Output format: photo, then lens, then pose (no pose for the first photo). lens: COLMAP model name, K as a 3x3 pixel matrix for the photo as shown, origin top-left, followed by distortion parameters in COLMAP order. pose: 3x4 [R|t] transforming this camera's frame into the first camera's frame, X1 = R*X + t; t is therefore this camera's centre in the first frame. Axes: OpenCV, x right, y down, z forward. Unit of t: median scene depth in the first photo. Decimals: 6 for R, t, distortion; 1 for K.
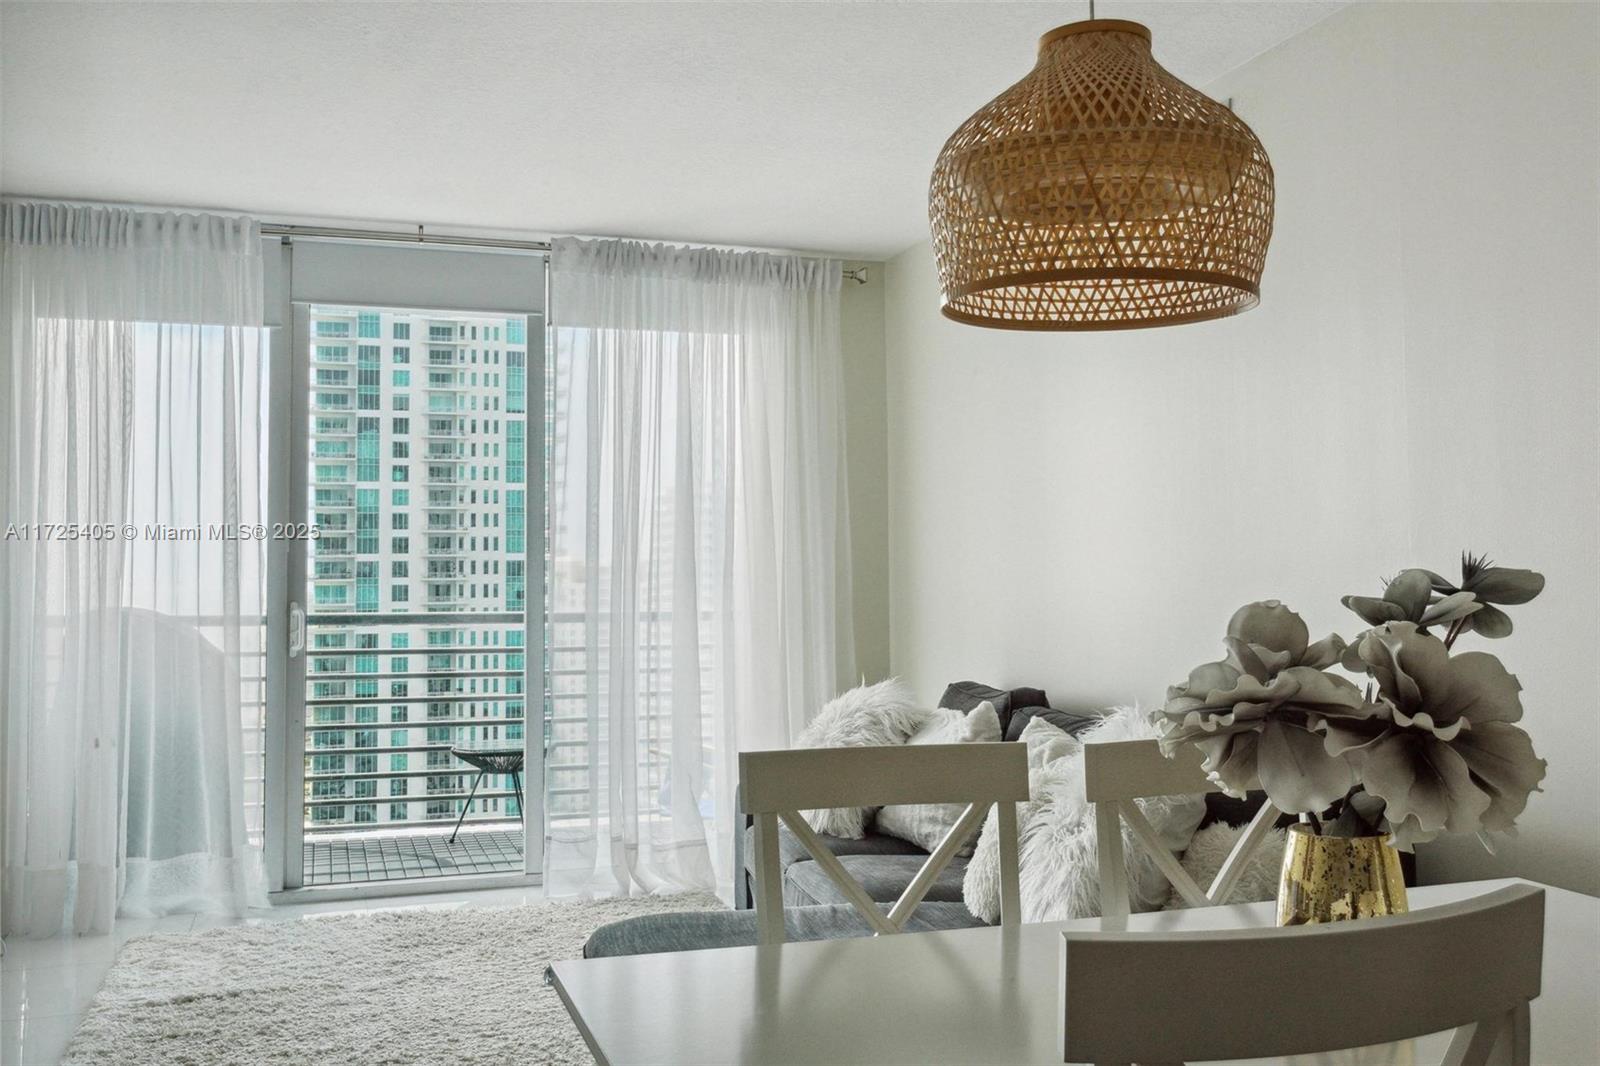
lens RADIAL K [[1494.2, 0, 802.3], [0, 1494.2, 495.1], [0, 0, 1]] dist [0.008924, -0.016281]
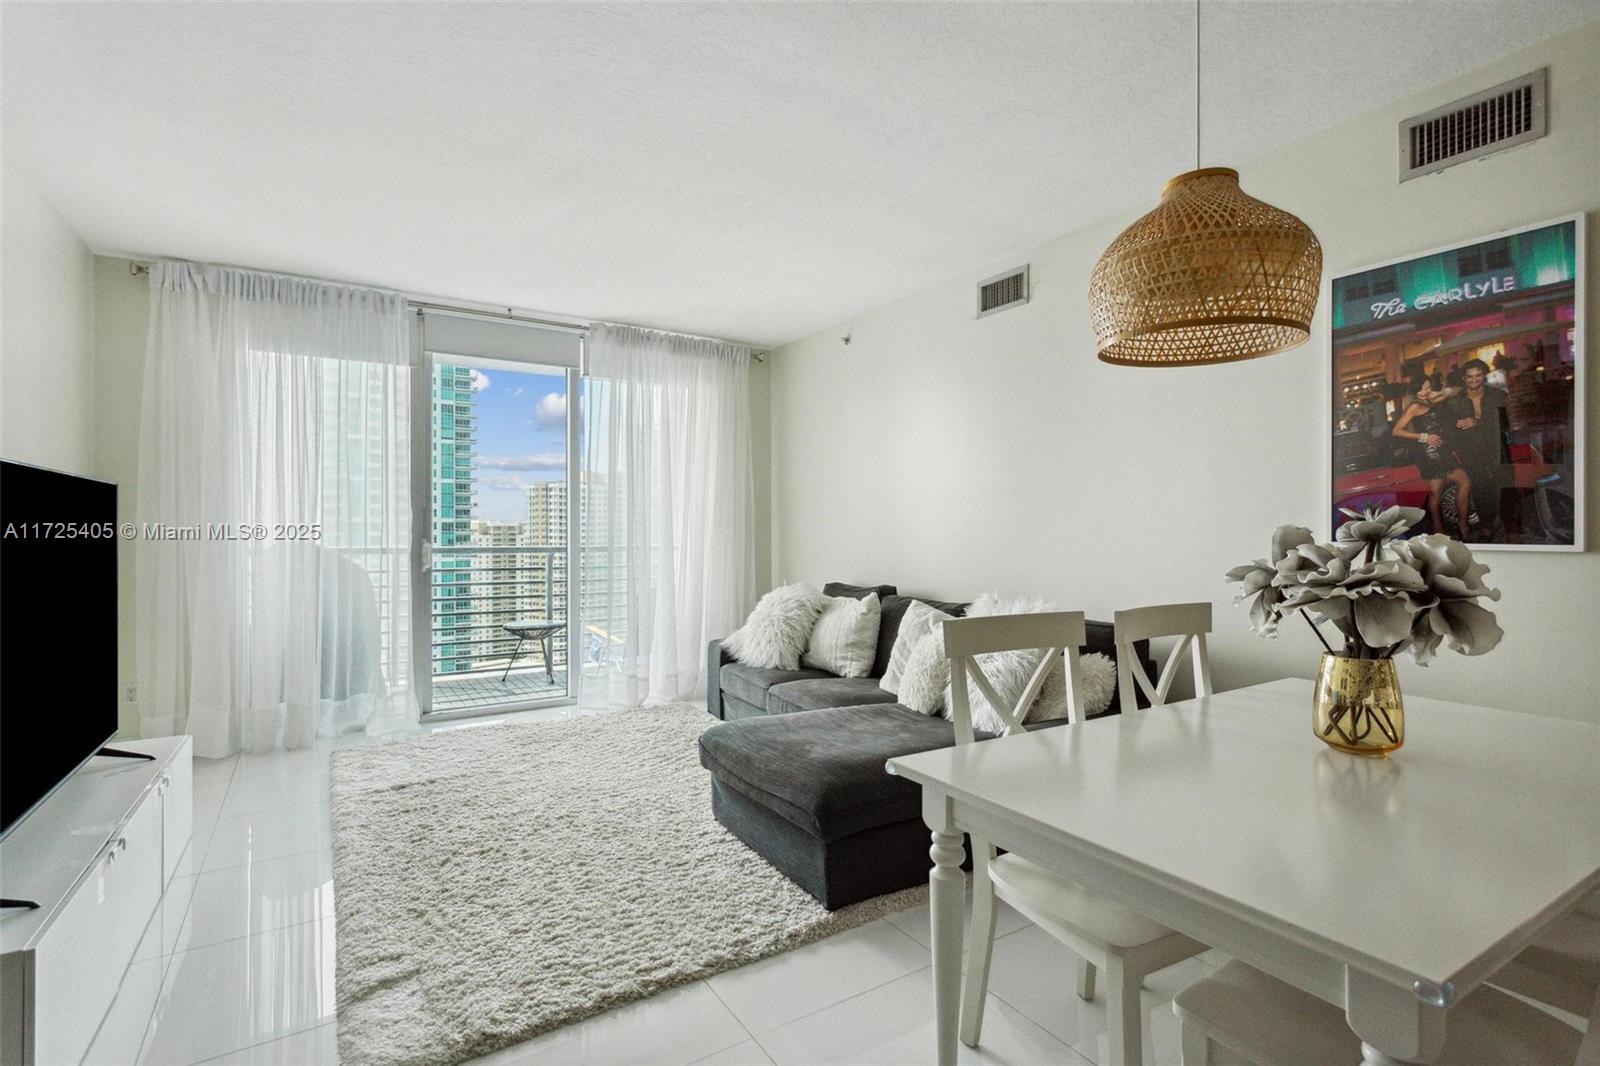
lens RADIAL K [[773.6, 0, 800.0], [0, 773.6, 533.0], [0, 0, 1]] dist [-0.002354, 0.000370]
pose [[0.970469, 0.004248, 0.241188, -0.159227], [-0.017432, 0.998466, 0.052553, 0.015223], [-0.240595, -0.055205, 0.969054, 0.096931]]
